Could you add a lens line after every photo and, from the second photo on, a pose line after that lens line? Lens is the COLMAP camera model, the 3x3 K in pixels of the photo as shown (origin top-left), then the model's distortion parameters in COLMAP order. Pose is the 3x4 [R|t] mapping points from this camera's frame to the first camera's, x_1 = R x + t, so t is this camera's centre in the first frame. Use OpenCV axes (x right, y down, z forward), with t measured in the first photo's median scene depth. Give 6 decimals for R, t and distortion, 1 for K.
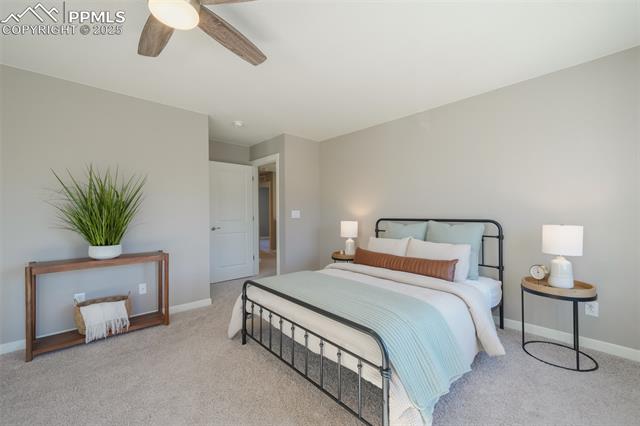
lens RADIAL K [[256.1, 0, 314.6], [0, 256.1, 211.4], [0, 0, 1]] dist [0.000684, 0.000882]
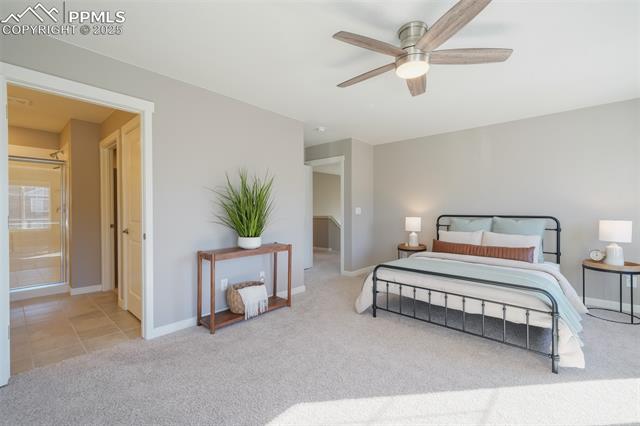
lens RADIAL K [[256.1, 0, 327.0], [0, 256.1, 212.7], [0, 0, 1]] dist [0.000684, 0.000882]
pose [[0.995463, 0.005152, 0.095005, -0.581629], [-0.006851, 0.999822, 0.017566, 0.000266], [-0.094897, -0.018138, 0.995322, -0.177556]]
